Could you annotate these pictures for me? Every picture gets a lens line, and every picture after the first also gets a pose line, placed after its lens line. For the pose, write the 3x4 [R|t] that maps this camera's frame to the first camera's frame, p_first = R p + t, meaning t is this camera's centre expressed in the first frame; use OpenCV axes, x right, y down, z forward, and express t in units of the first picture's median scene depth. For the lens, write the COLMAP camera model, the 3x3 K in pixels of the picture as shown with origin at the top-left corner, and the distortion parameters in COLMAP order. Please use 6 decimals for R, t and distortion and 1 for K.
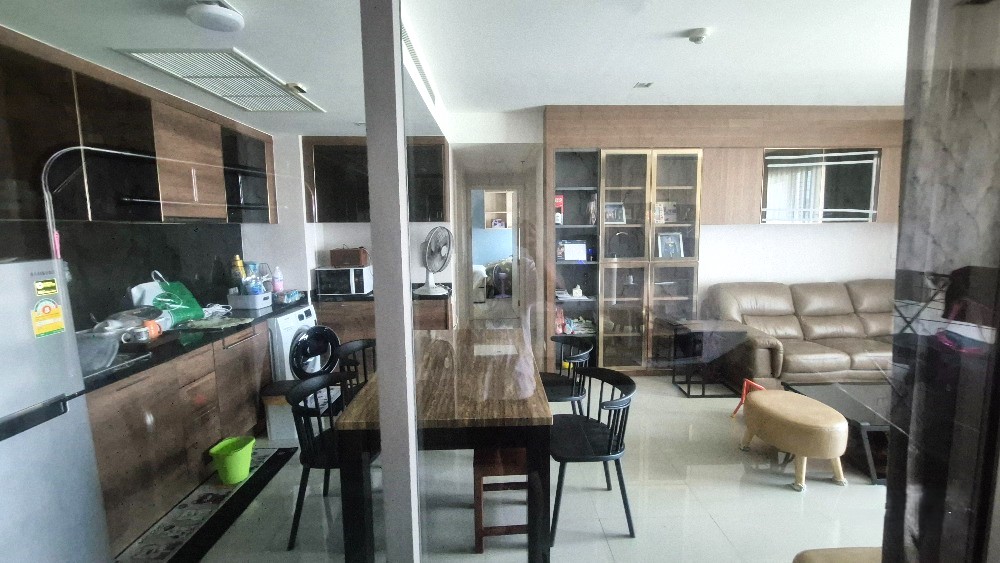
lens RADIAL K [[407.8, 0, 506.1], [0, 407.8, 268.3], [0, 0, 1]] dist [0.000028, 0.000181]
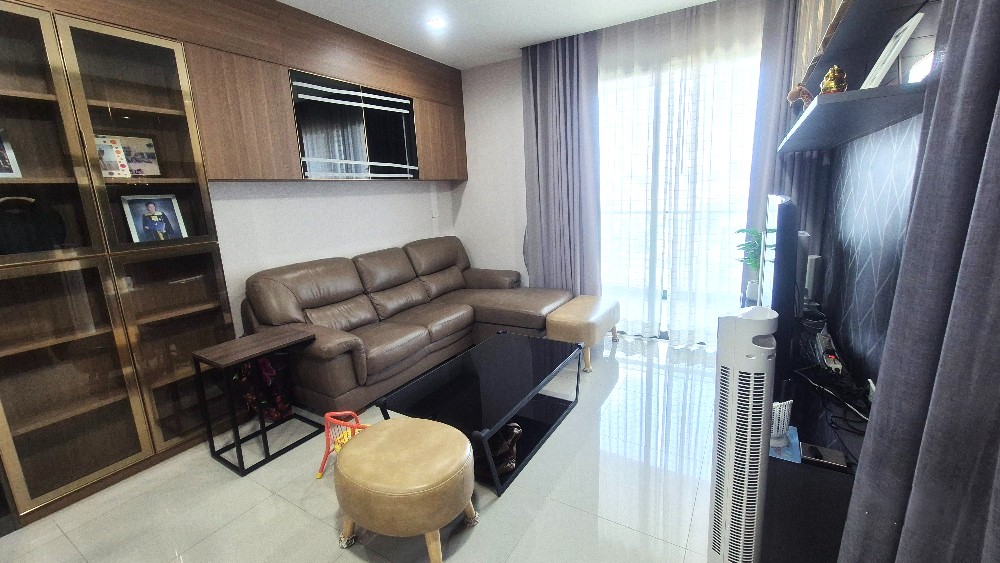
lens RADIAL K [[407.8, 0, 506.1], [0, 407.8, 268.3], [0, 0, 1]] dist [0.000028, 0.000181]
pose [[0.527959, -0.172404, 0.831587, 0.188341], [0.118826, 0.984542, 0.128675, -0.004821], [-0.840916, 0.030880, 0.540284, 0.317685]]
